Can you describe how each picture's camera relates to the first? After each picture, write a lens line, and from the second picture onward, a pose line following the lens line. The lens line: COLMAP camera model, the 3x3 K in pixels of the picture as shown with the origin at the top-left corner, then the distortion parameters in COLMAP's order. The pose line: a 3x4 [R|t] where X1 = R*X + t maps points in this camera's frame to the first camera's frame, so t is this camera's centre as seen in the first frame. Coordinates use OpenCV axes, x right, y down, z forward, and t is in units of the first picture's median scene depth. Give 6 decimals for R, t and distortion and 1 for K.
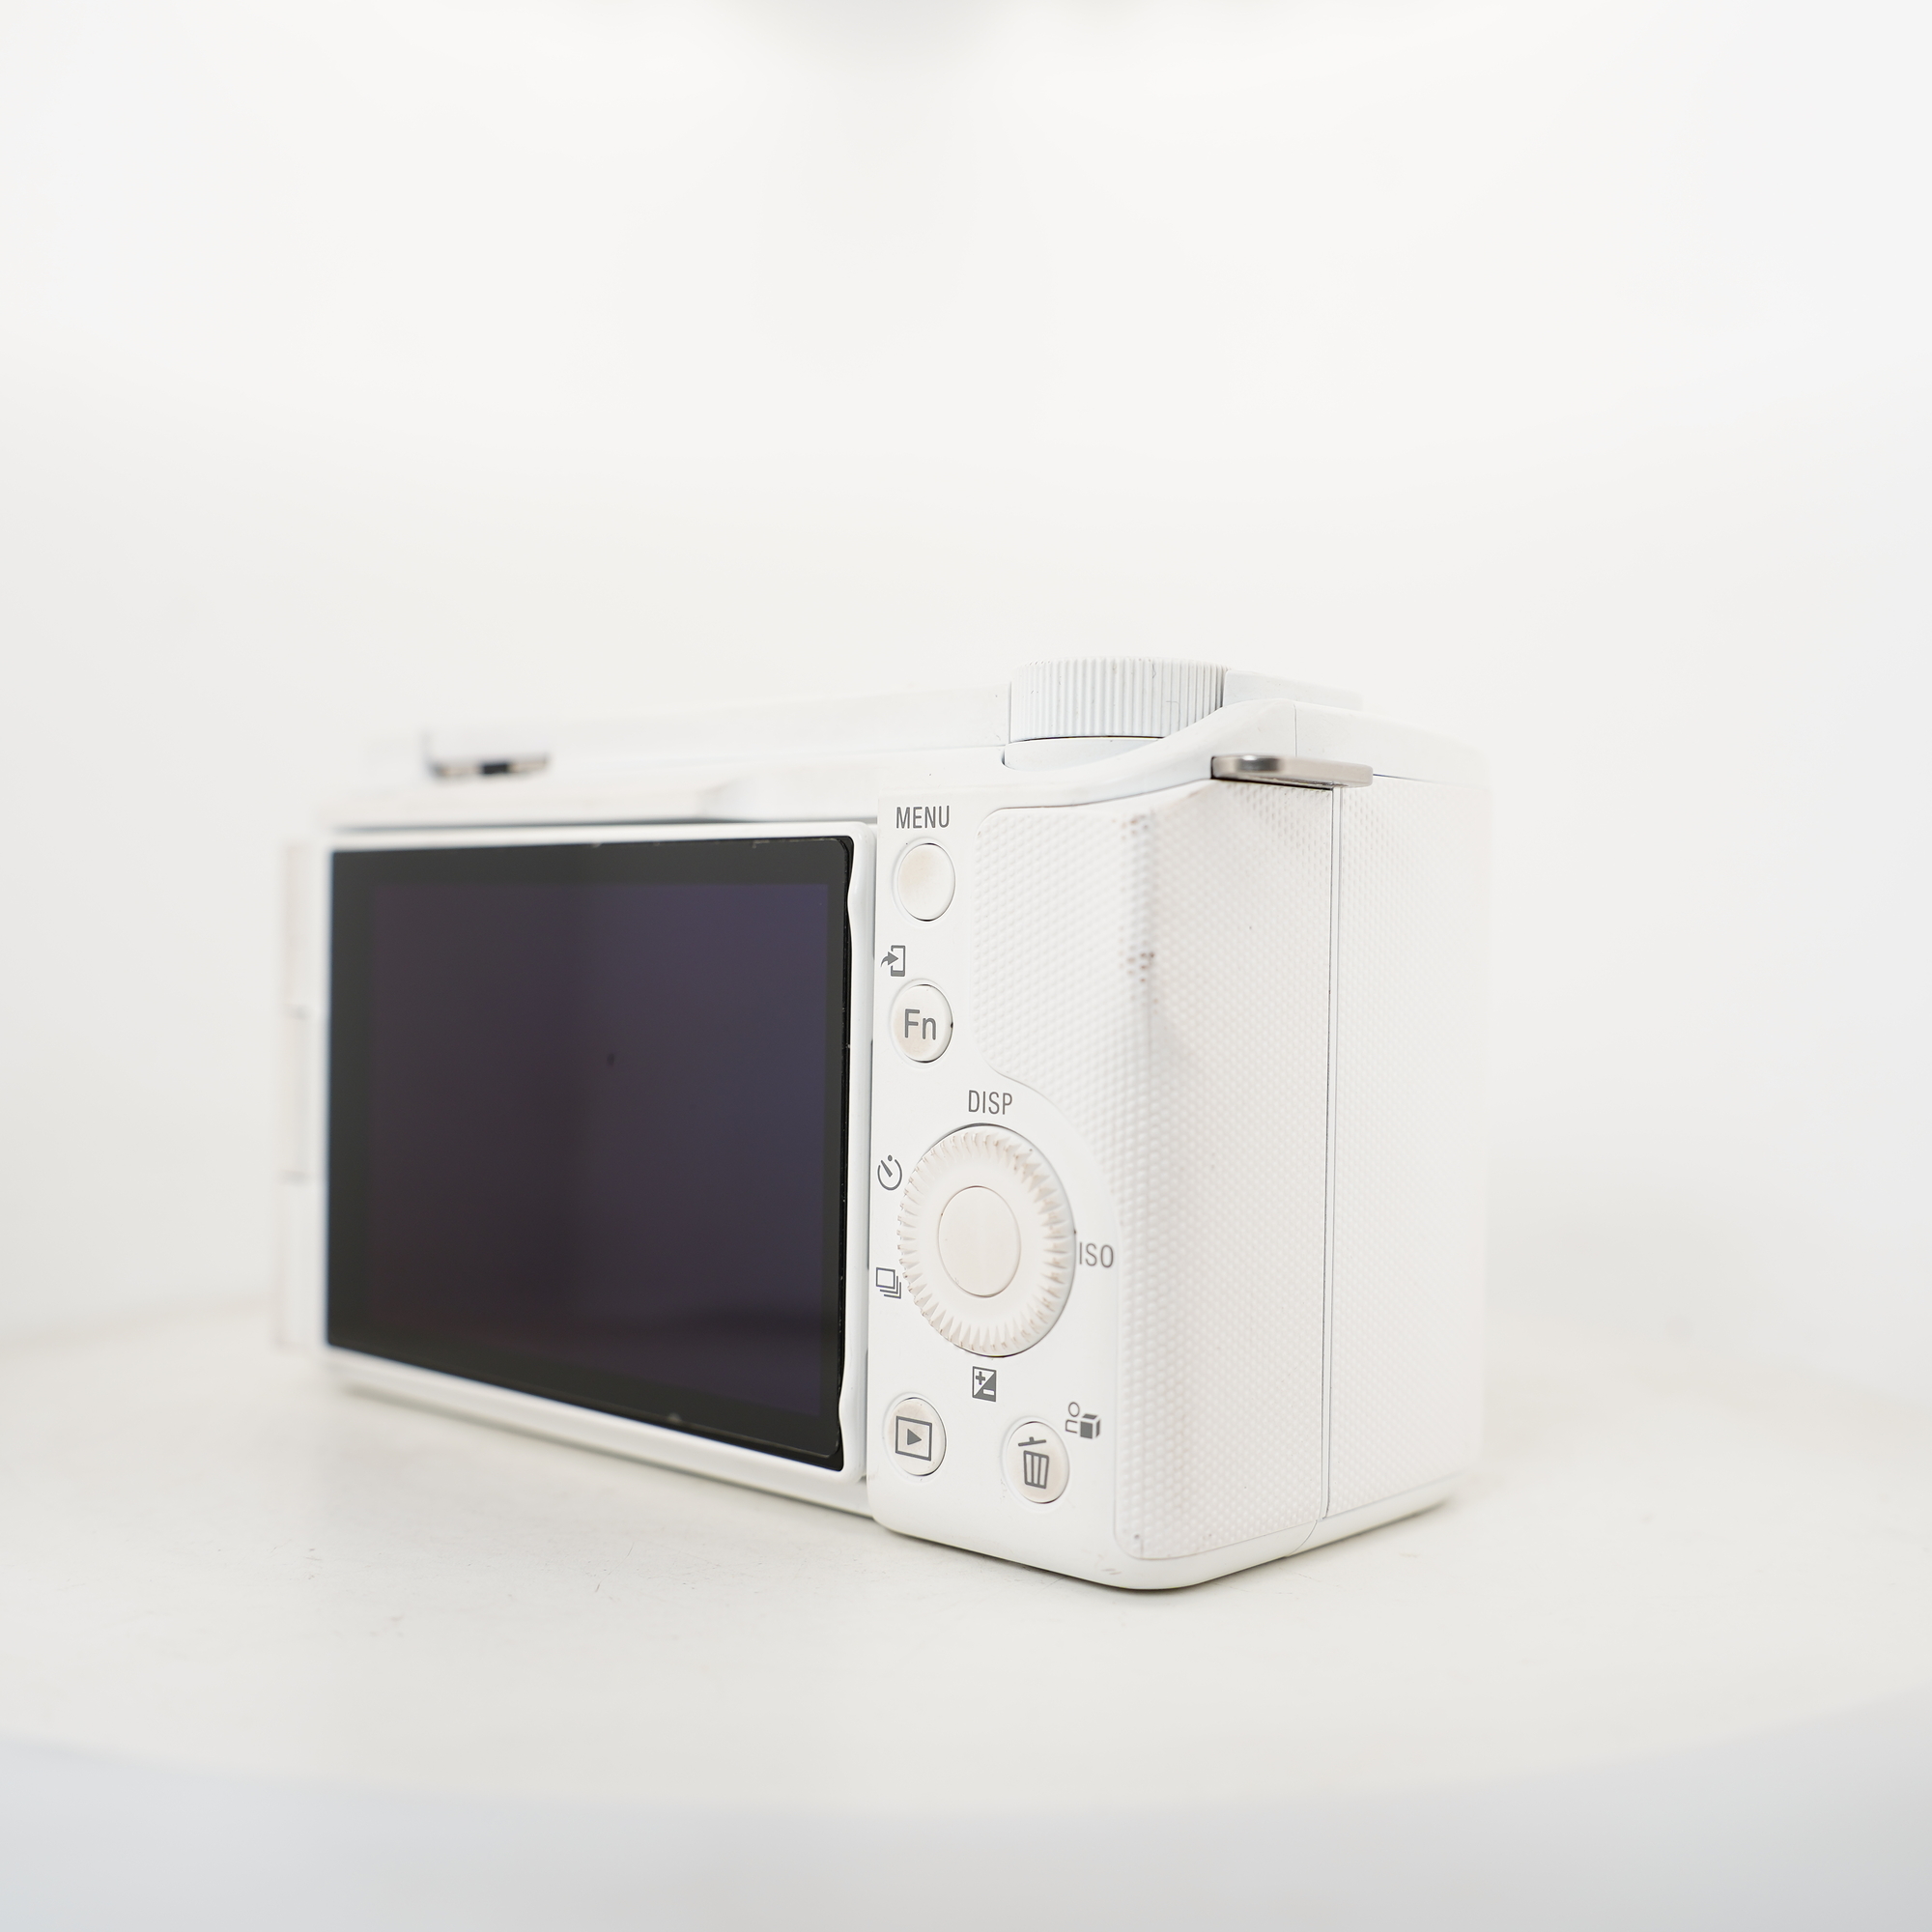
lens RADIAL K [[2311.6, 0, 966.0], [0, 2311.6, 966.0], [0, 0, 1]] dist [0.005643, -0.011403]
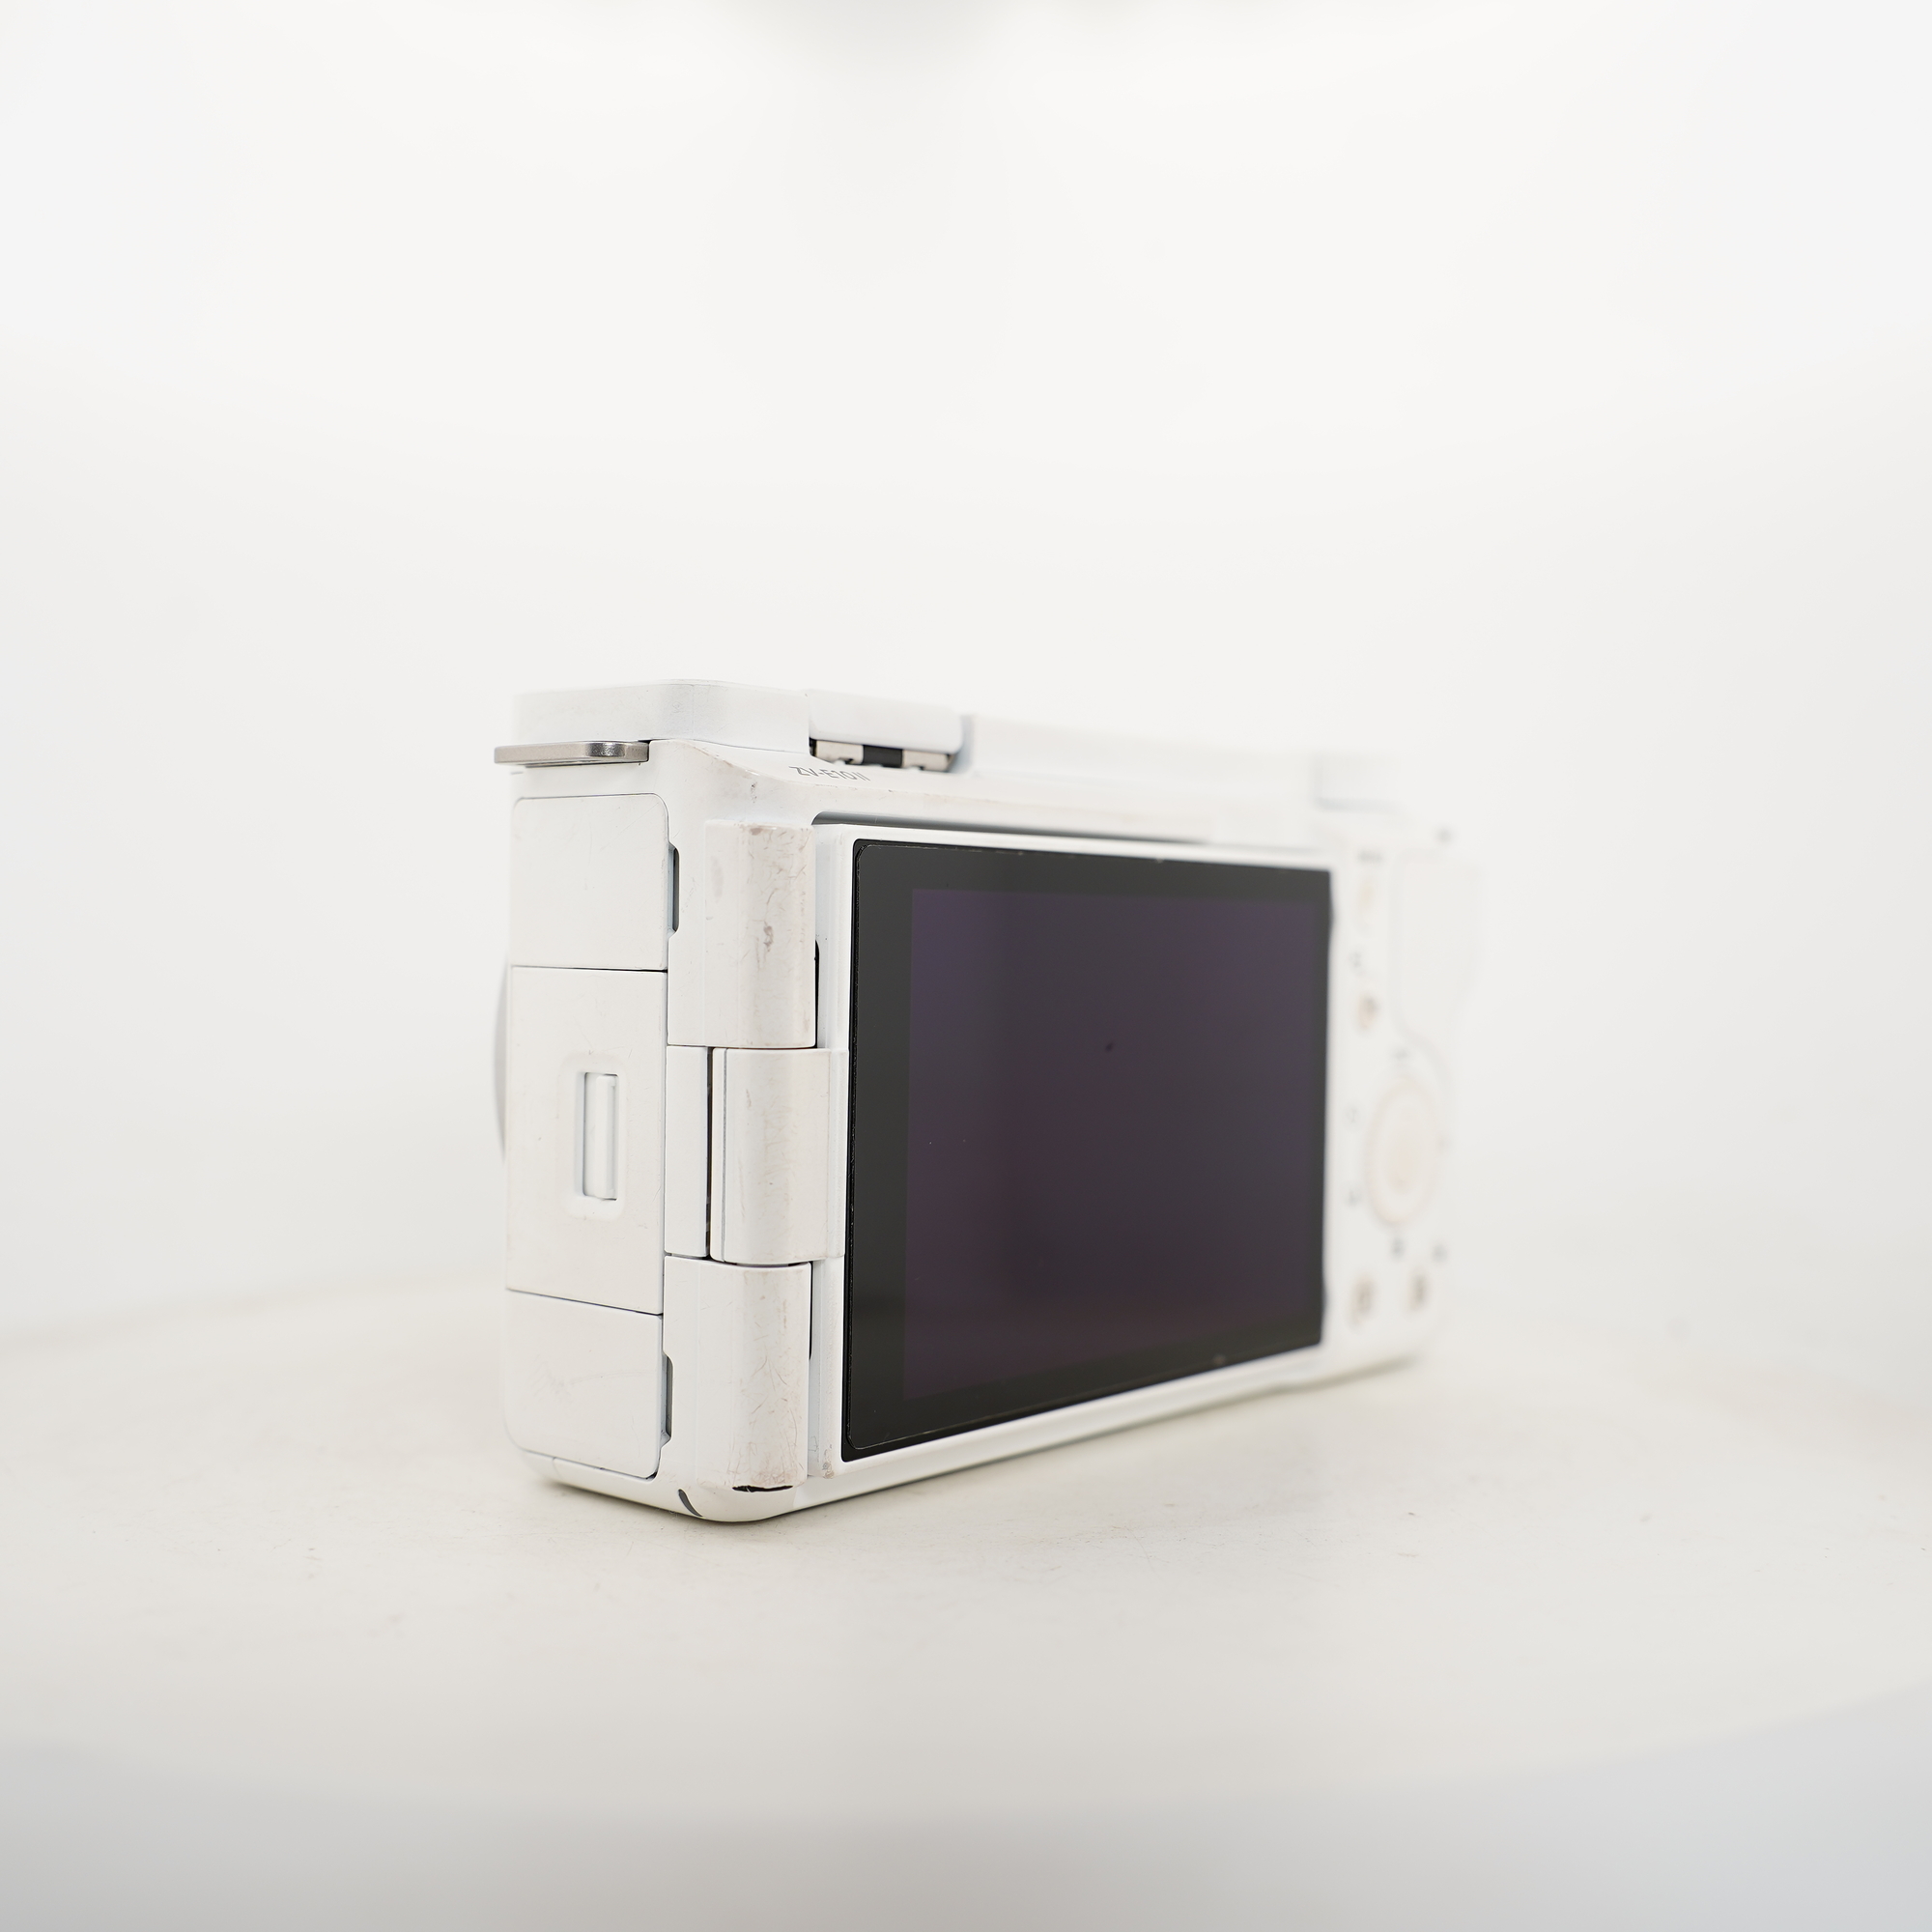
lens RADIAL K [[2311.6, 0, 966.0], [0, 2311.6, 966.0], [0, 0, 1]] dist [0.005643, -0.011403]
pose [[-0.020021, -0.039058, 0.999036, -1.426056], [-0.009677, 0.999197, 0.038870, -0.051547], [-0.999753, -0.008889, -0.020383, 1.283213]]
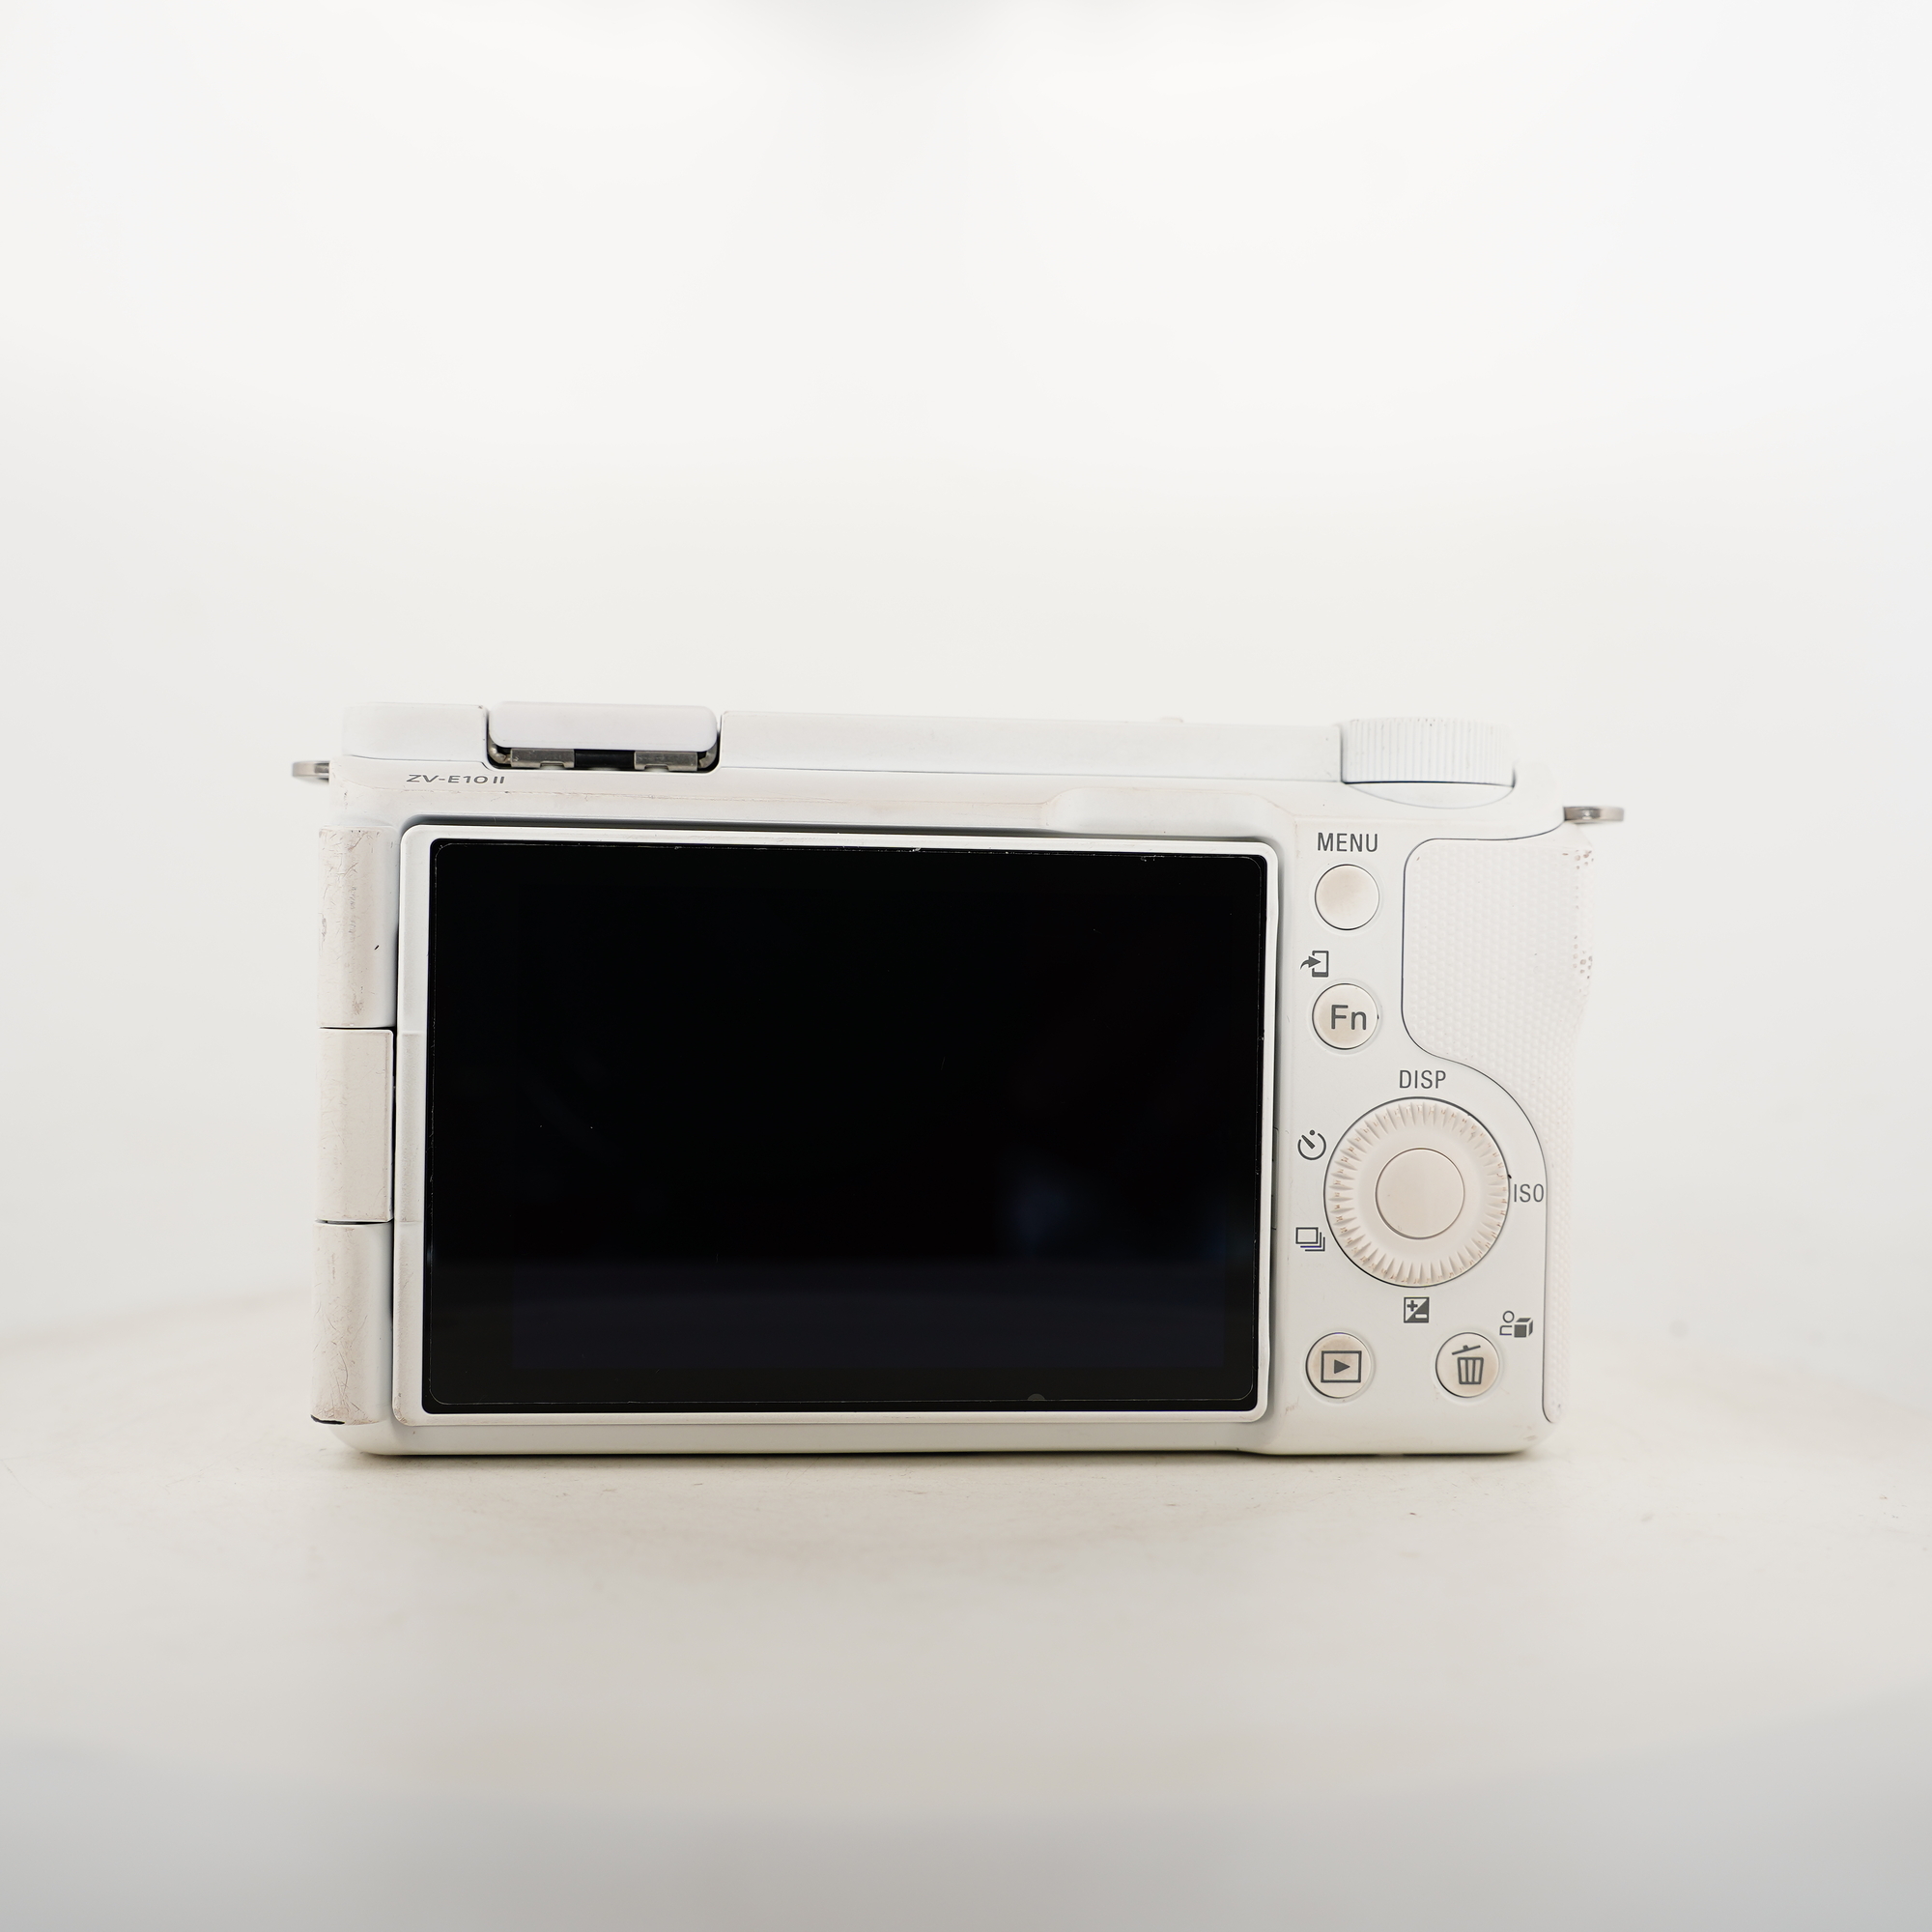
lens RADIAL K [[2311.6, 0, 966.0], [0, 2311.6, 966.0], [0, 0, 1]] dist [0.005643, -0.011403]
pose [[0.681808, -0.017525, 0.731322, -1.024958], [0.006127, 0.999815, 0.018247, -0.024009], [-0.731506, -0.007961, 0.681789, 0.337447]]
